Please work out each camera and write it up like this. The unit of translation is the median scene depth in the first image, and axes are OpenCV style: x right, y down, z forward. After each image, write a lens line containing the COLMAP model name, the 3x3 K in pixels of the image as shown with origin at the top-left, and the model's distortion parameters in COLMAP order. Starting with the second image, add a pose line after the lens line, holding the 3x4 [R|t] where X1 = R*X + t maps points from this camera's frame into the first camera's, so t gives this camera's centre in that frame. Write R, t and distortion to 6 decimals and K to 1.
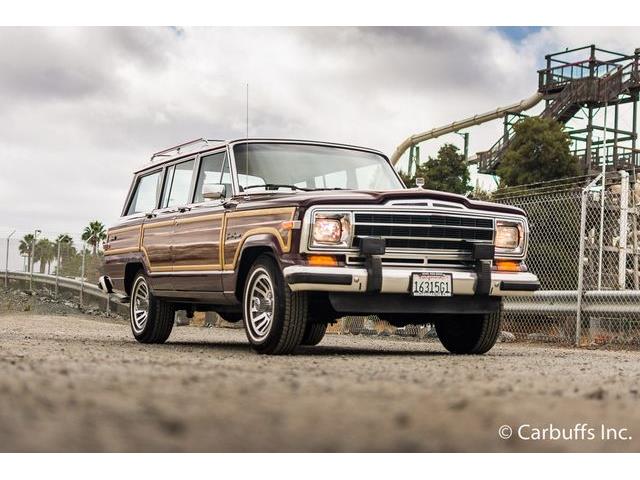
lens RADIAL K [[1274.8, 0, 320.0], [0, 1274.8, 240.0], [0, 0, 1]] dist [0.073093, 0.037326]
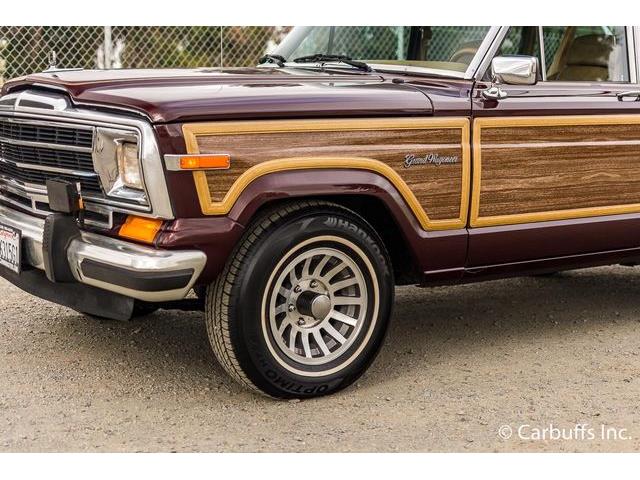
lens RADIAL K [[1361.9, 0, 344.5], [0, 1361.9, 240.8], [0, 0, 1]] dist [0.004775, 0.094255]
pose [[0.111218, 0.125116, -0.985889, 0.686589], [0.039925, 0.990680, 0.130228, -0.039413], [0.992994, -0.053845, 0.105186, 1.074081]]
